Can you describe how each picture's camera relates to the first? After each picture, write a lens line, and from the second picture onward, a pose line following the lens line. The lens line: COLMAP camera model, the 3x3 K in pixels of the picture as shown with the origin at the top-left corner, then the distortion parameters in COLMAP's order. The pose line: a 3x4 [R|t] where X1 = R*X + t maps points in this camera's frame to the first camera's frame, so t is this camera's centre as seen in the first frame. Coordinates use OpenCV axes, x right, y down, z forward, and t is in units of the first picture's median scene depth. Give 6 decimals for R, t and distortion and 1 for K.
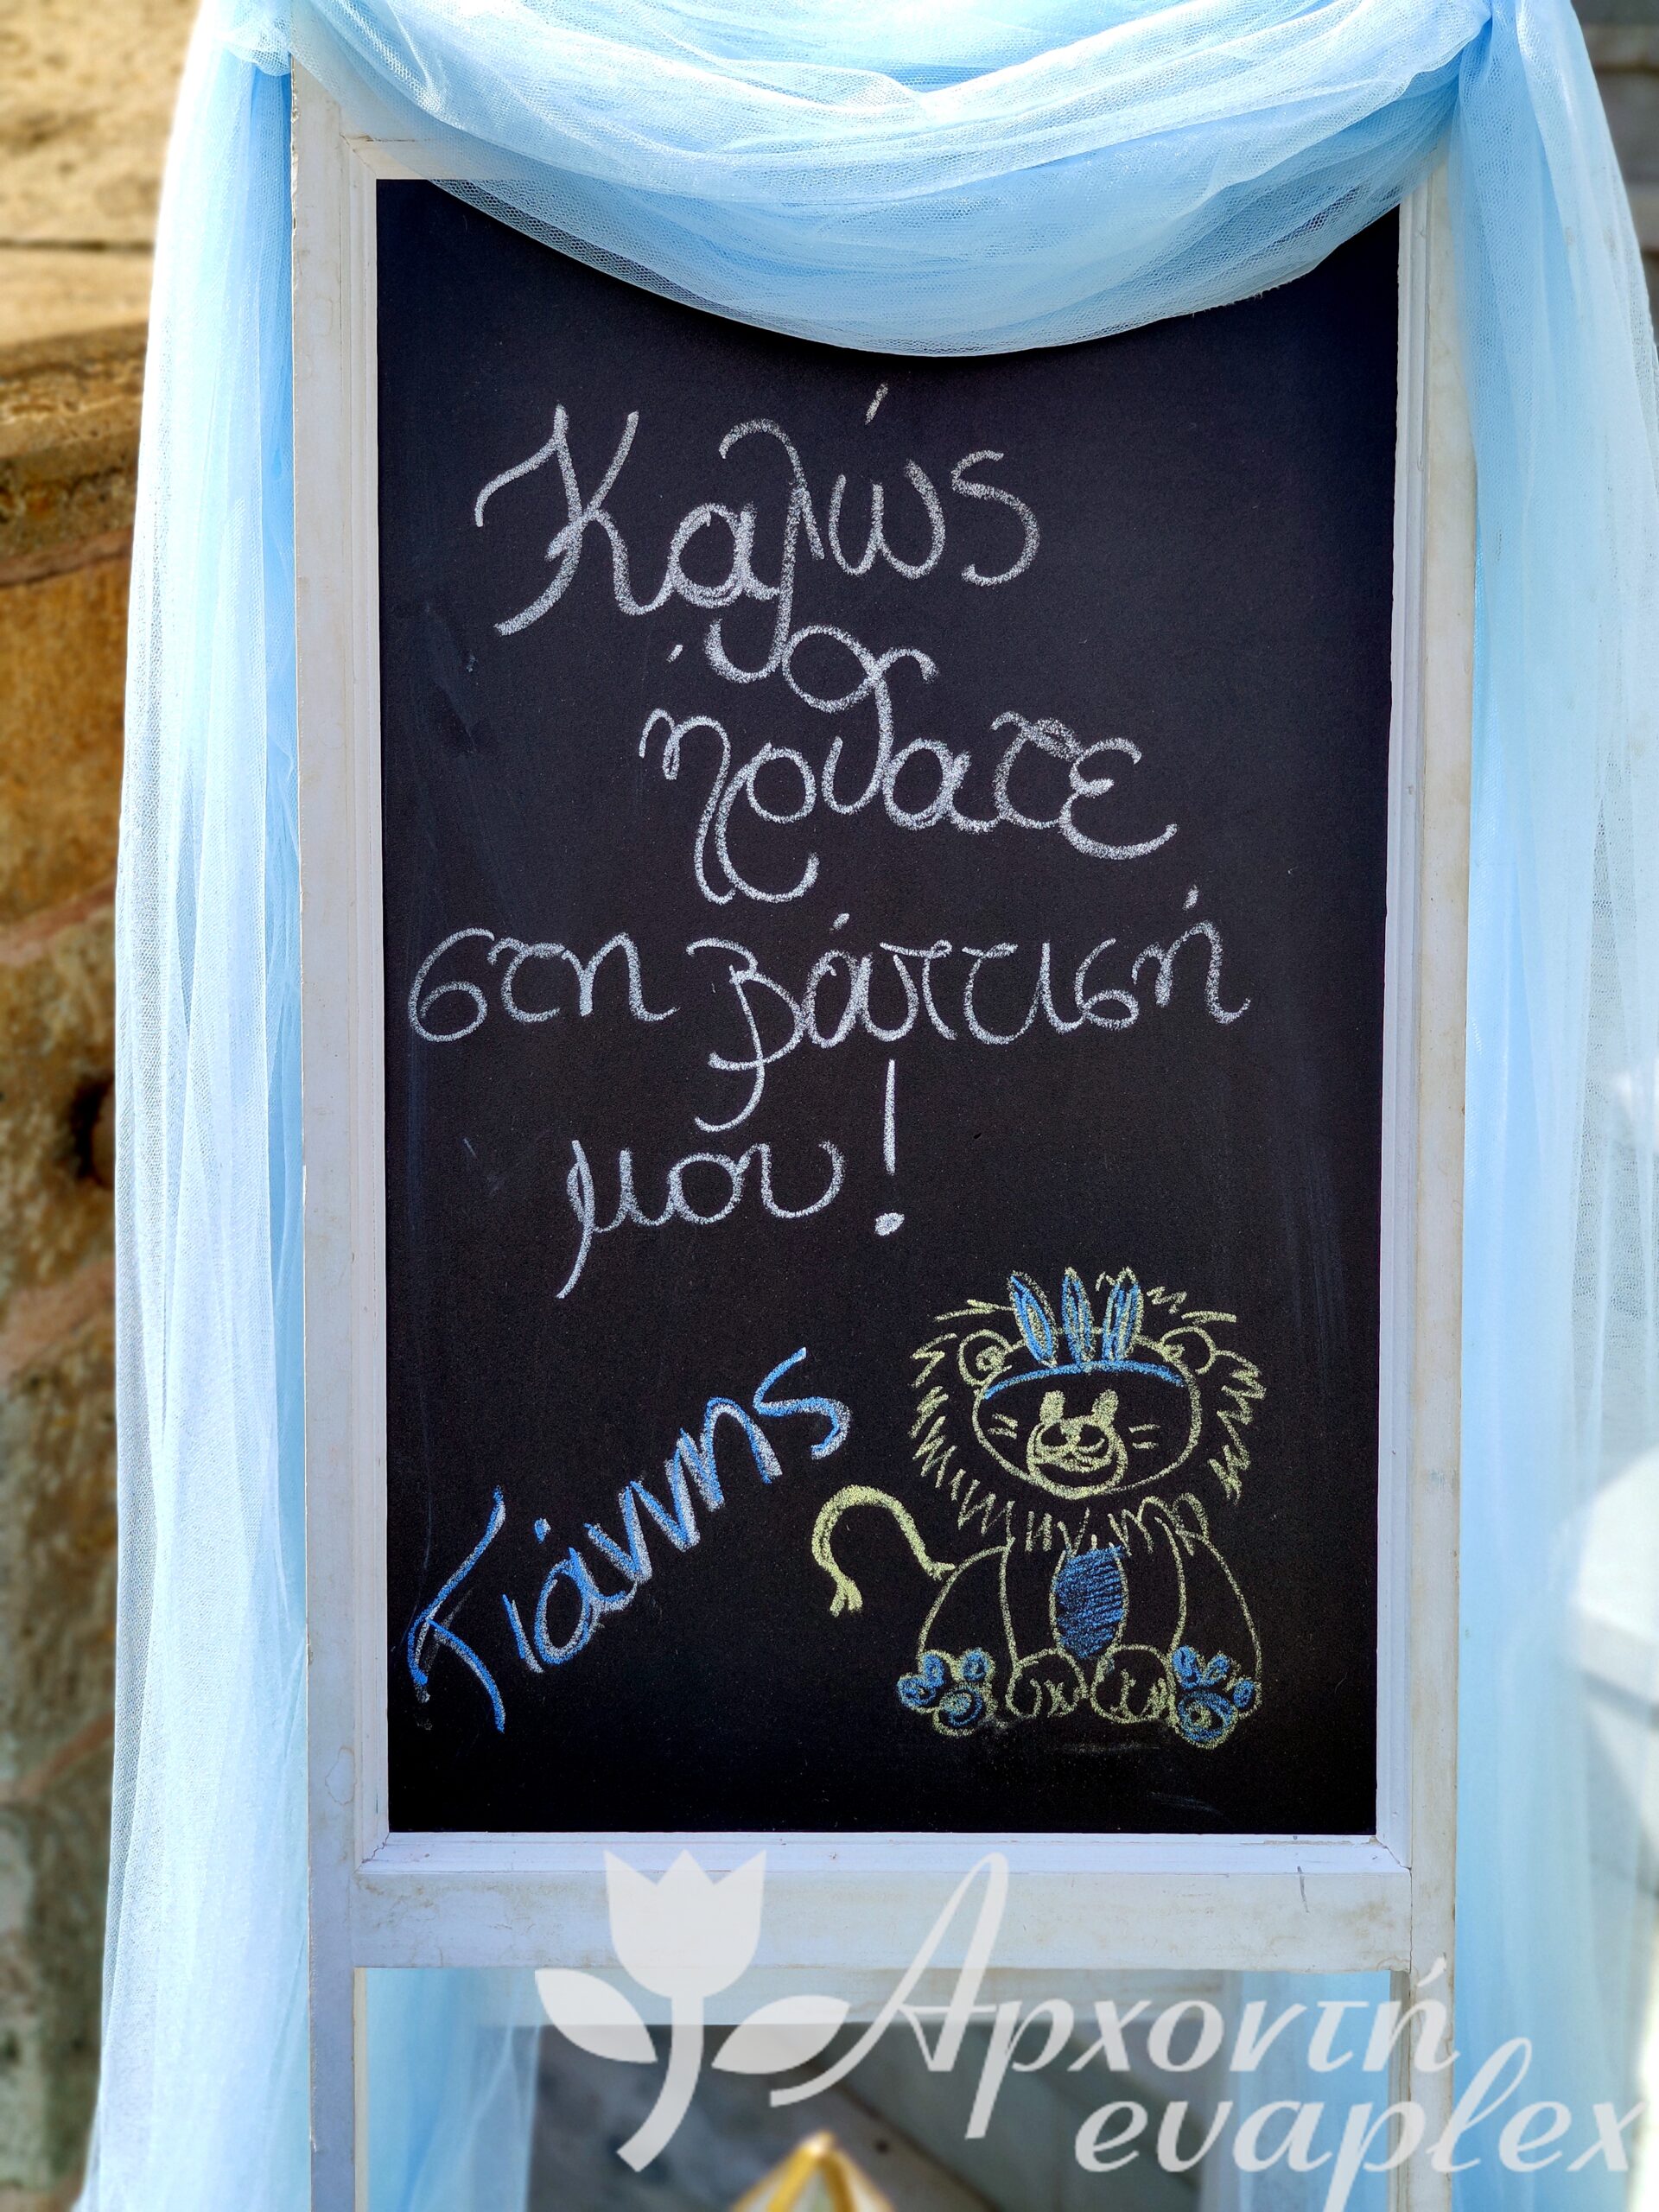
lens RADIAL K [[3202.9, 0, 843.1], [0, 3202.9, 1093.5], [0, 0, 1]] dist [0.073412, 0.000000]
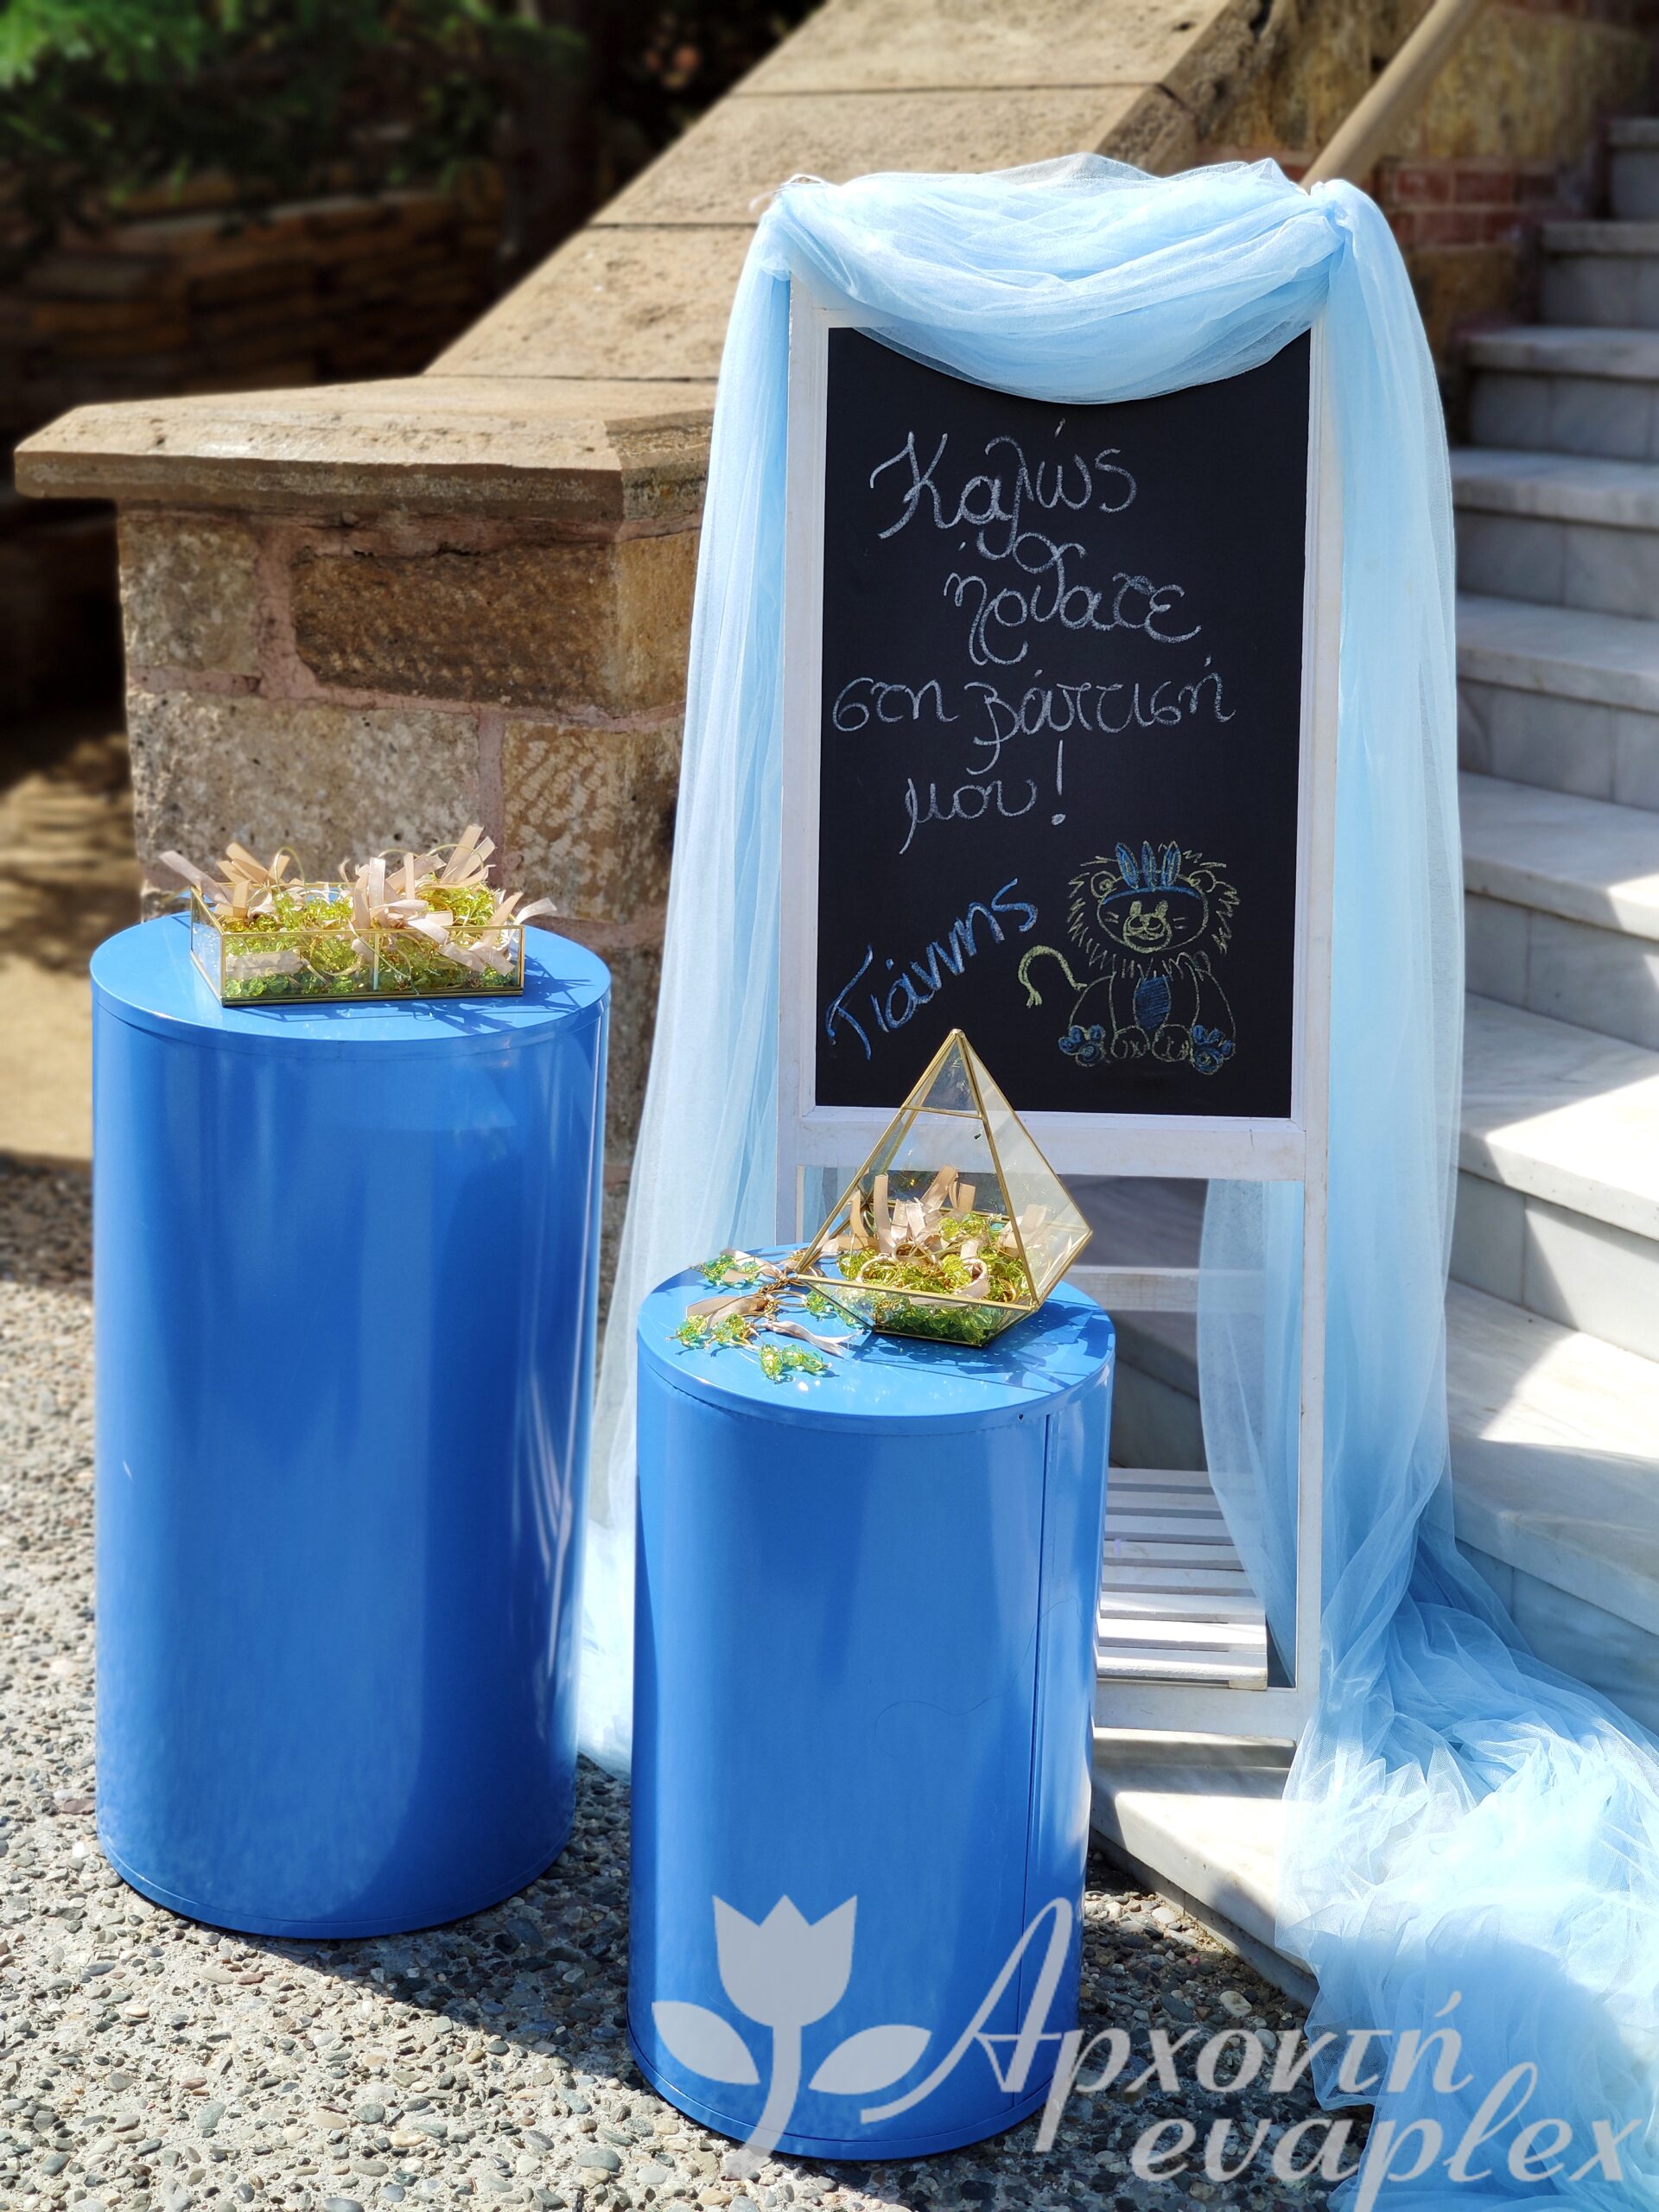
lens RADIAL K [[3202.9, 0, 826.2], [0, 3202.9, 1119.7], [0, 0, 1]] dist [0.073412, 0.000000]
pose [[0.986638, 0.017673, -0.161967, 0.206067], [-0.025039, 0.998737, -0.043550, 0.329989], [0.160993, 0.047023, 0.985835, -1.066150]]
